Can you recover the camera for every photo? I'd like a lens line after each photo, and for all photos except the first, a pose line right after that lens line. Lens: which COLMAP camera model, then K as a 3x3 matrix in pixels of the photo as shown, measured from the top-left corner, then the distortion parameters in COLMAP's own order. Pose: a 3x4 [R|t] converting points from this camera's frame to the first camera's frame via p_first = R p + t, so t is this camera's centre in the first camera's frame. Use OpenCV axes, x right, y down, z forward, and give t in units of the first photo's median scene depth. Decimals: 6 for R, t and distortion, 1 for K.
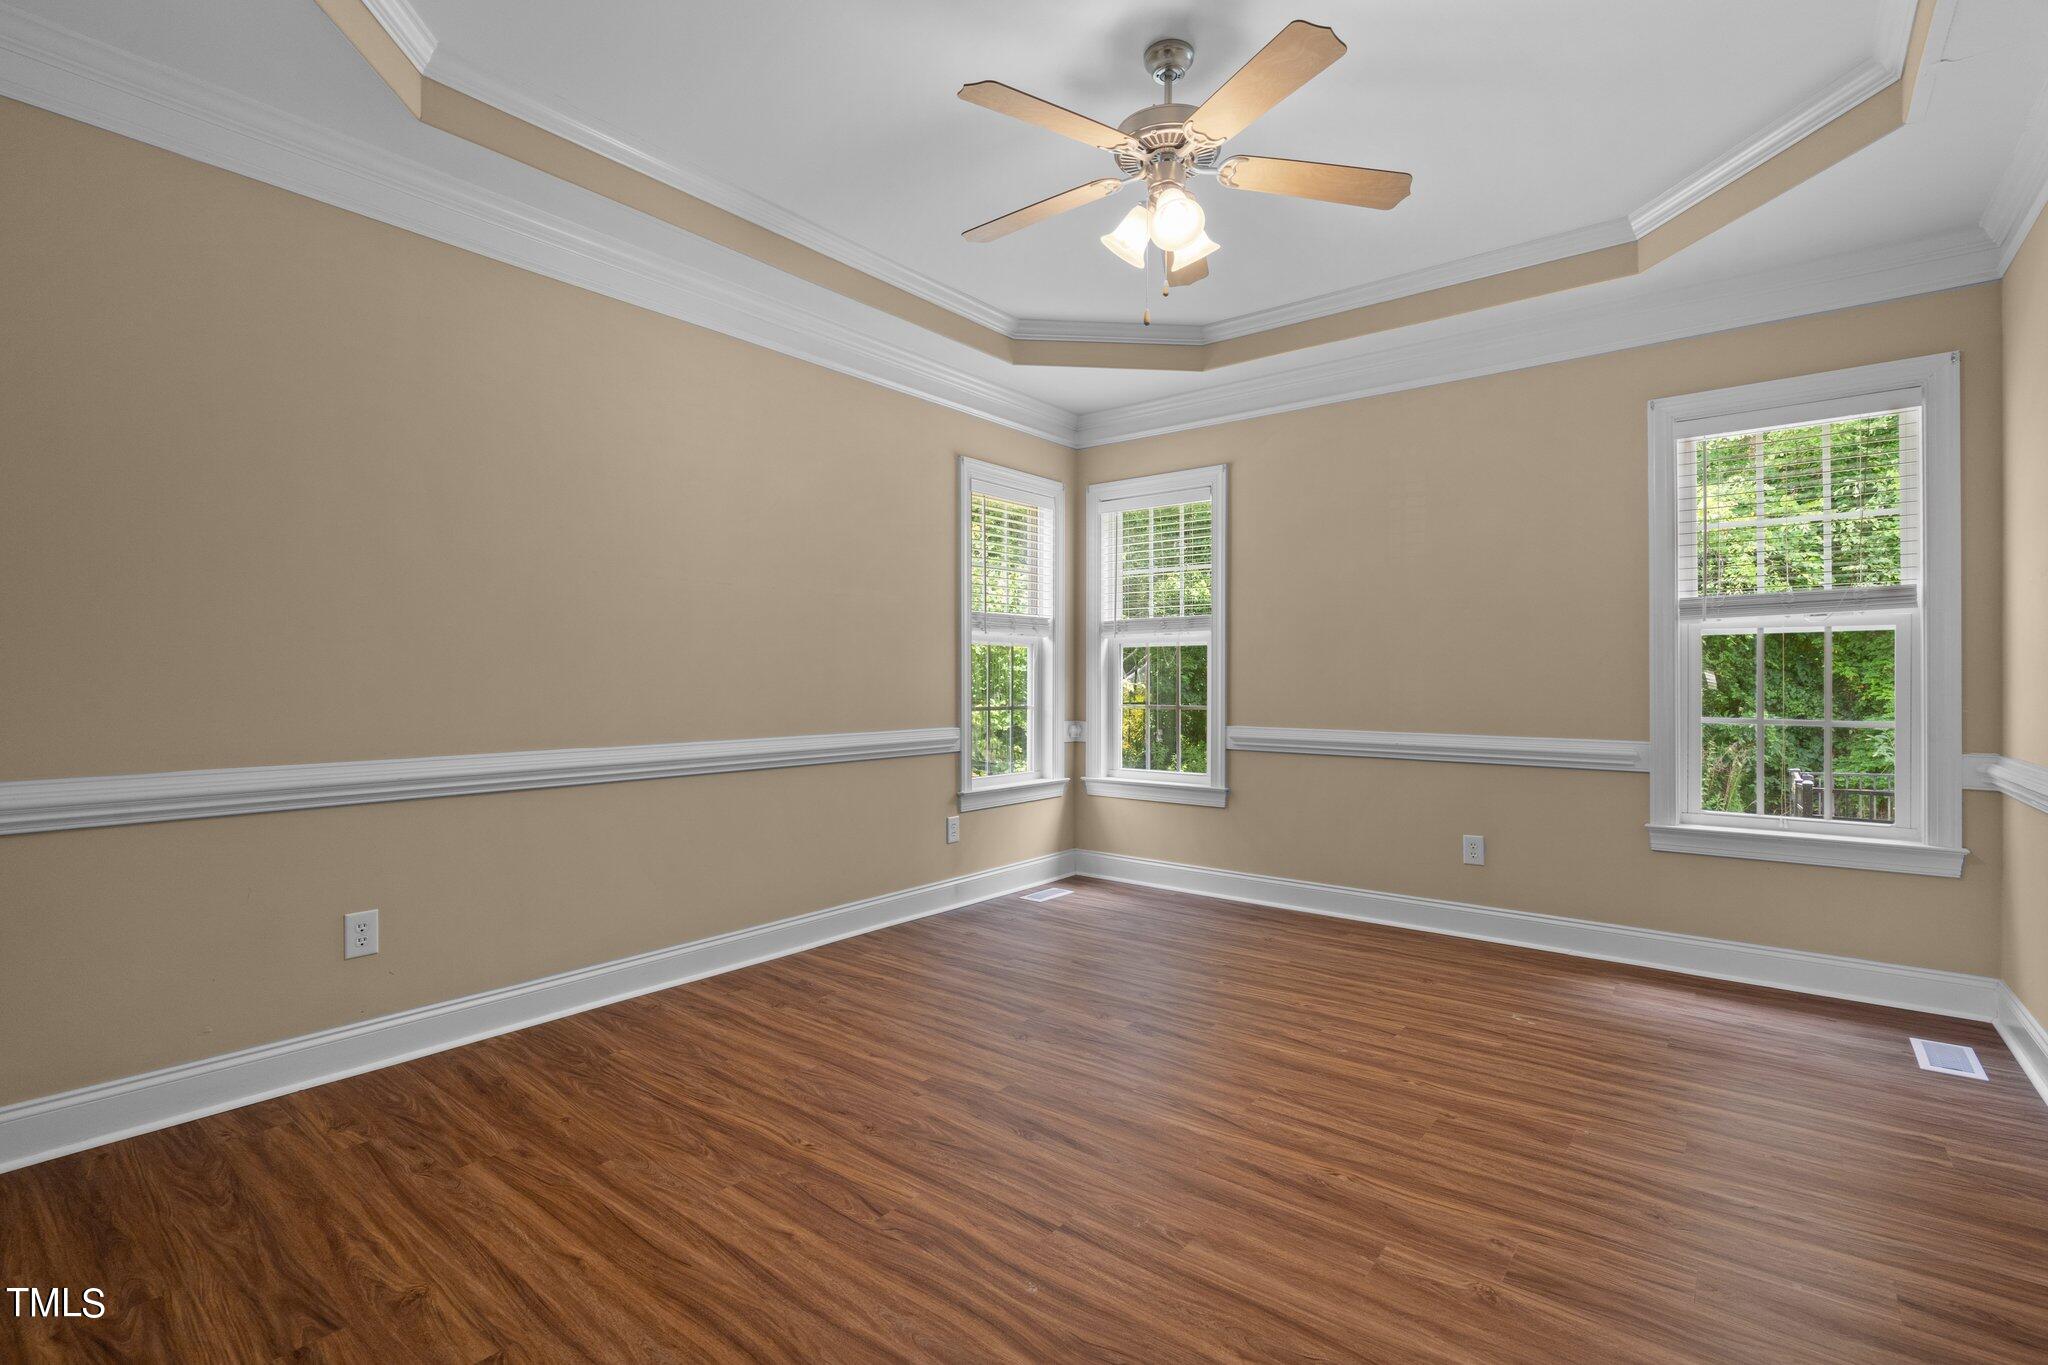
lens RADIAL K [[932.9, 0, 1018.6], [0, 932.9, 681.6], [0, 0, 1]] dist [-0.005288, 0.002660]
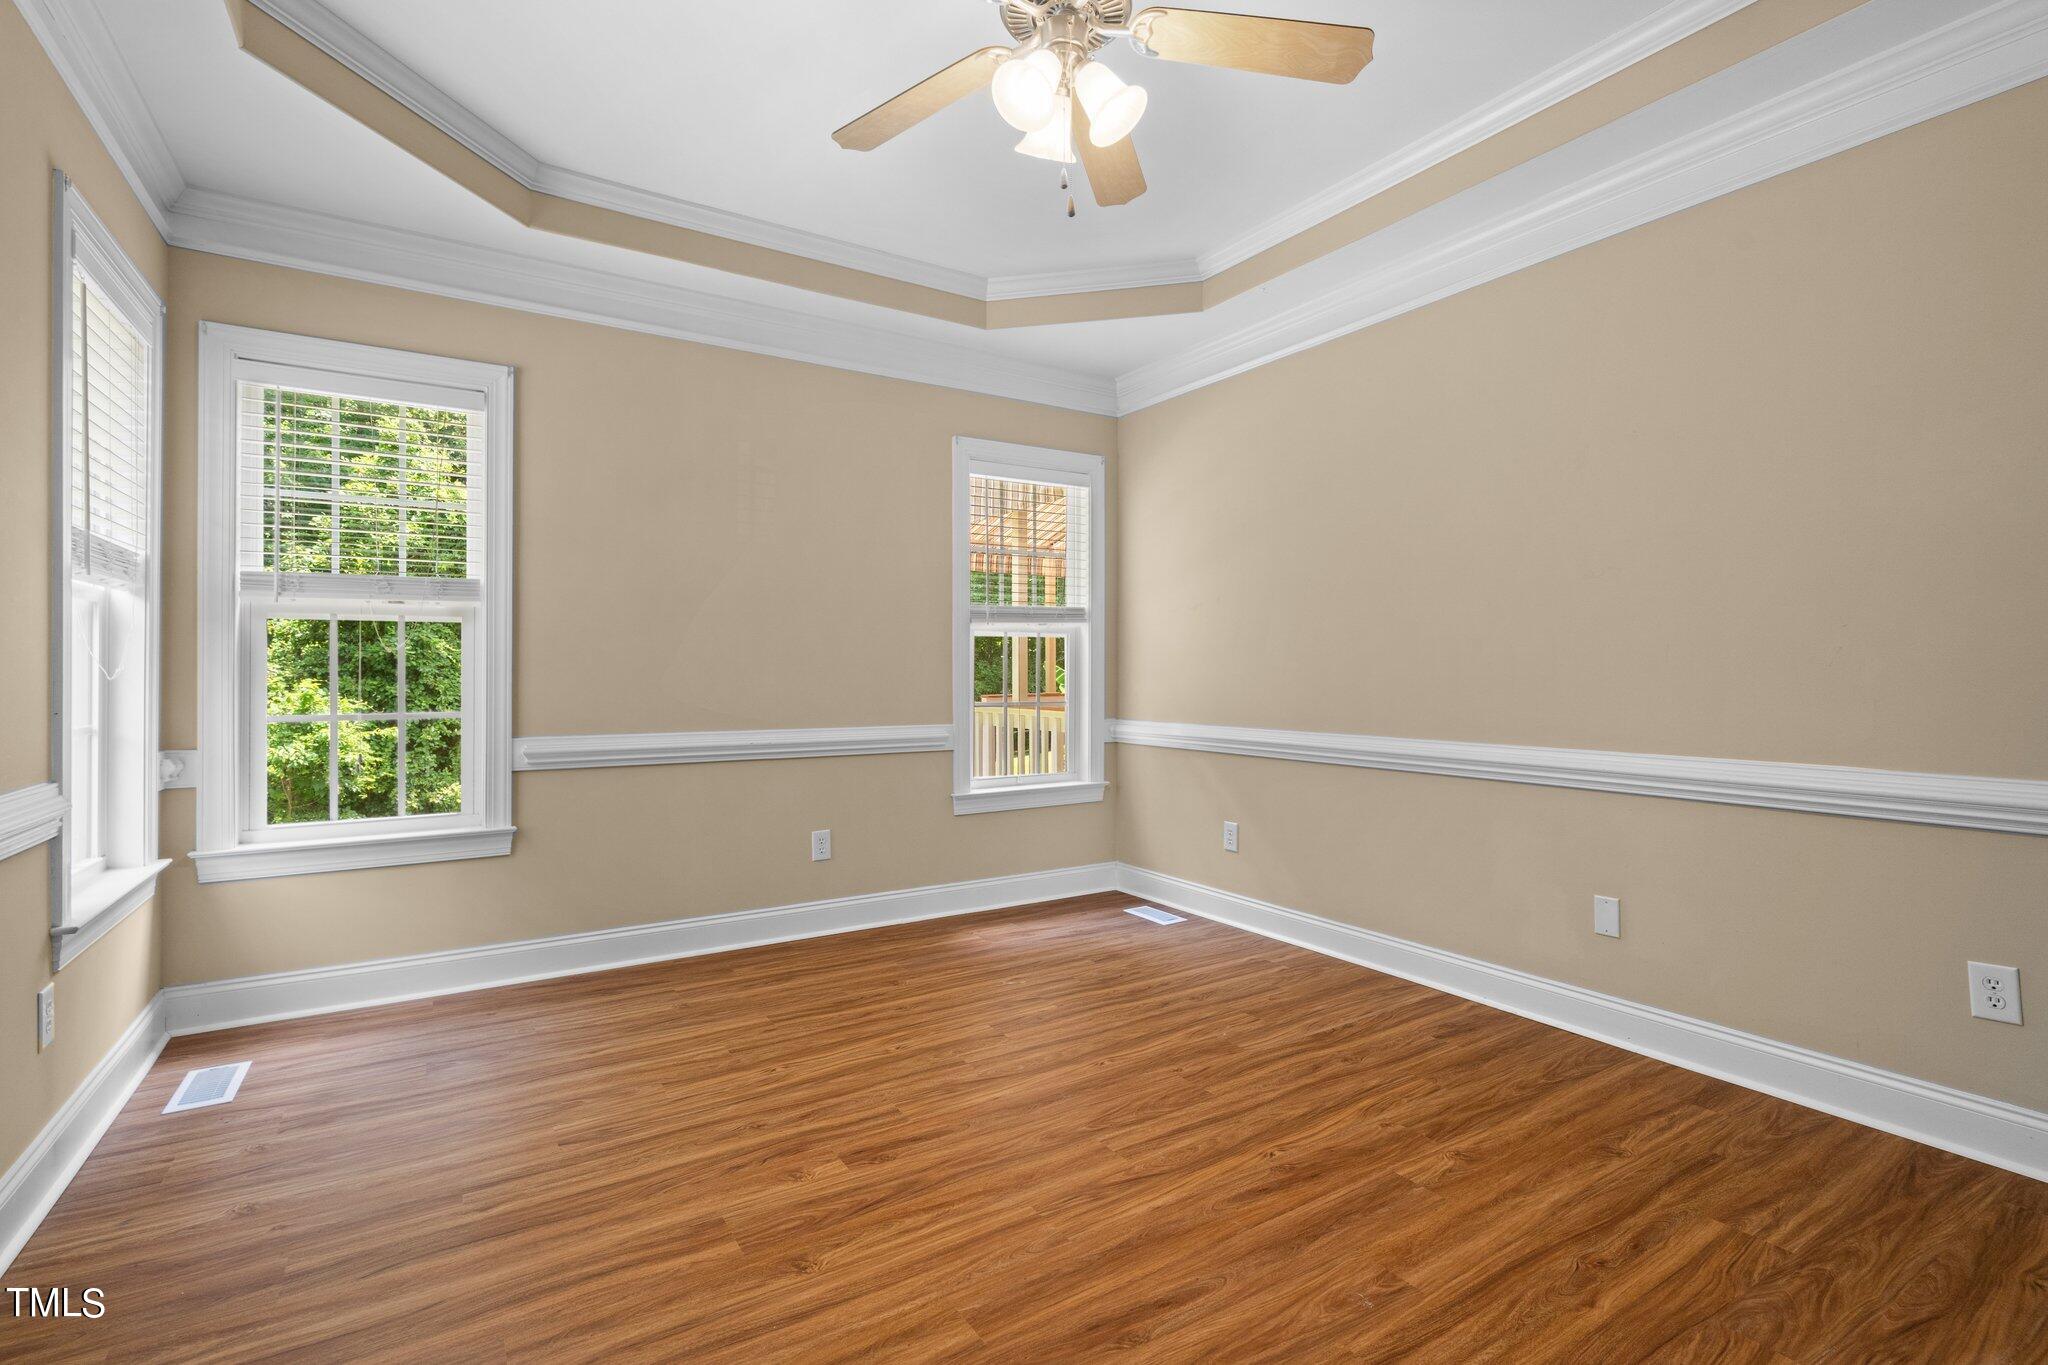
lens RADIAL K [[932.9, 0, 1020.3], [0, 932.9, 668.8], [0, 0, 1]] dist [-0.005288, 0.002660]
pose [[0.331423, 0.000553, 0.943482, -0.443525], [0.005103, 0.999984, -0.002379, -0.002325], [-0.943469, 0.005603, 0.331415, 0.567937]]
